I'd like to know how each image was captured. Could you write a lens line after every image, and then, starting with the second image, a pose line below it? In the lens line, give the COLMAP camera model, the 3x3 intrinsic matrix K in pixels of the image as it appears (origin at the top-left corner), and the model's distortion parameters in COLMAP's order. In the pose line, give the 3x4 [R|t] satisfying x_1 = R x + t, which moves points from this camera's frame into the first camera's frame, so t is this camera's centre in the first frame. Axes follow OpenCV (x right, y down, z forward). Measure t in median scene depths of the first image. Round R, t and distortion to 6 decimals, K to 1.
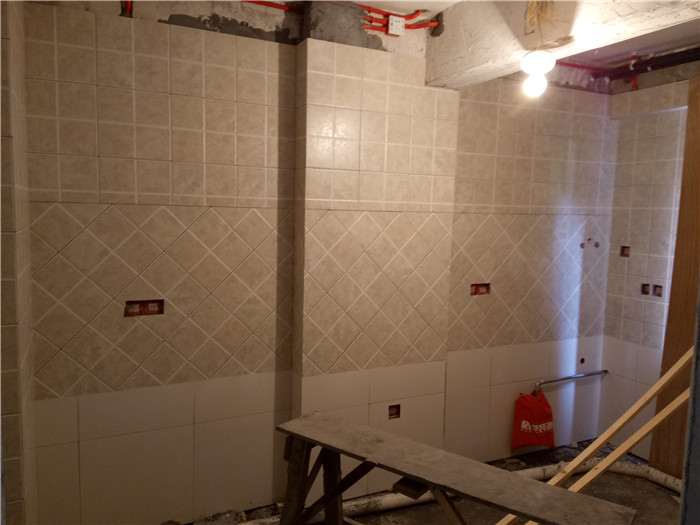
lens RADIAL K [[553.3, 0, 346.5], [0, 553.3, 266.2], [0, 0, 1]] dist [0.134329, -0.184871]
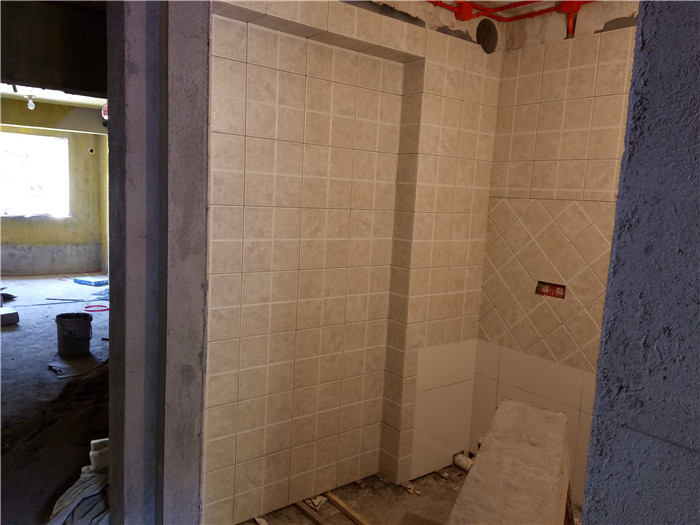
lens RADIAL K [[553.3, 0, 351.0], [0, 553.3, 263.6], [0, 0, 1]] dist [0.134329, -0.184871]
pose [[0.207502, 0.113938, -0.971577, 0.564899], [-0.144865, 0.985822, 0.084669, -0.014022], [0.967449, 0.123179, 0.221066, 0.294387]]
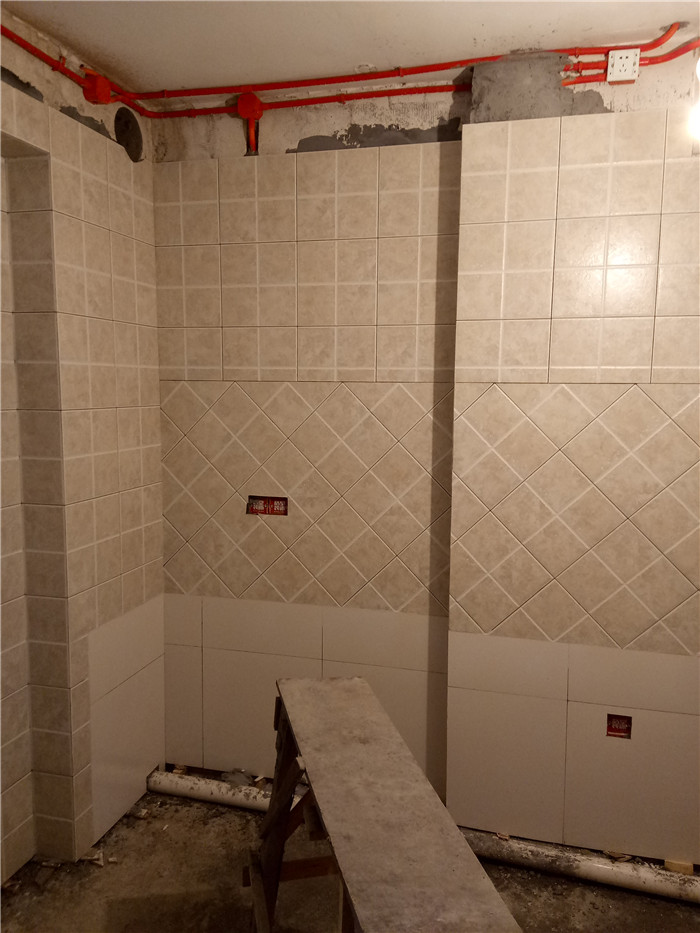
lens RADIAL K [[737.4, 0, 348.7], [0, 737.4, 467.7], [0, 0, 1]] dist [0.134329, -0.184871]
pose [[0.751015, 0.059275, -0.657619, 0.381536], [-0.056420, 0.998081, 0.025530, -0.014223], [0.657870, 0.017929, 0.752918, 0.216163]]
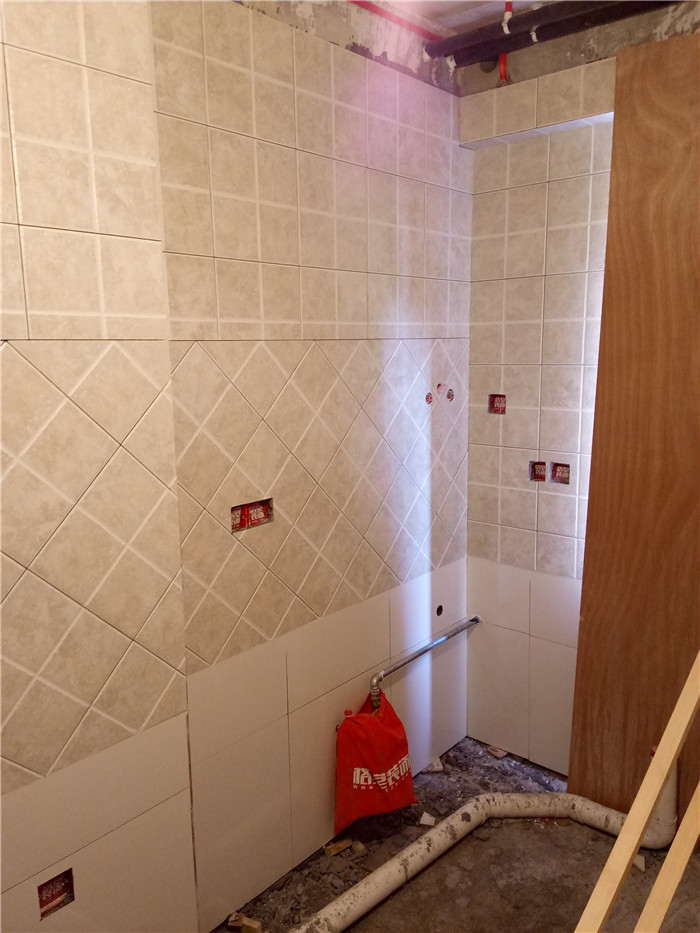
lens RADIAL K [[737.4, 0, 361.4], [0, 737.4, 468.8], [0, 0, 1]] dist [0.134329, -0.184871]
pose [[0.911488, -0.104321, 0.397879, 0.101531], [0.075804, 0.993339, 0.086789, -0.043969], [-0.404282, -0.048947, 0.913324, 0.487461]]
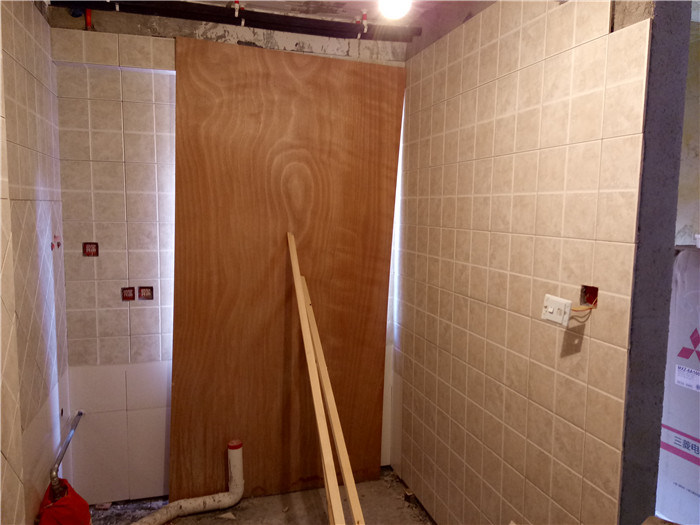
lens RADIAL K [[553.3, 0, 343.9], [0, 553.3, 264.9], [0, 0, 1]] dist [0.134329, -0.184871]
pose [[0.151590, -0.124751, 0.980540, -0.234076], [0.088954, 0.989700, 0.112164, -0.072985], [-0.984433, 0.070220, 0.161126, 0.675330]]
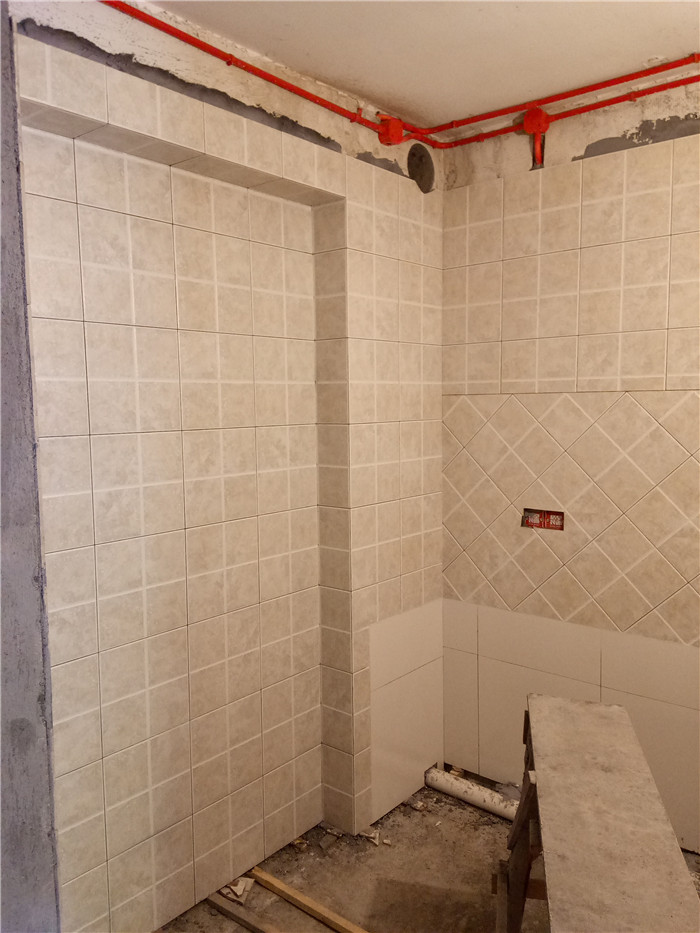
lens RADIAL K [[737.4, 0, 346.1], [0, 737.4, 468.3], [0, 0, 1]] dist [0.134329, -0.184871]
pose [[0.404236, 0.059344, -0.912728, 0.433290], [-0.068711, 0.997044, 0.034395, -0.014913], [0.912070, 0.048811, 0.407118, 0.250898]]
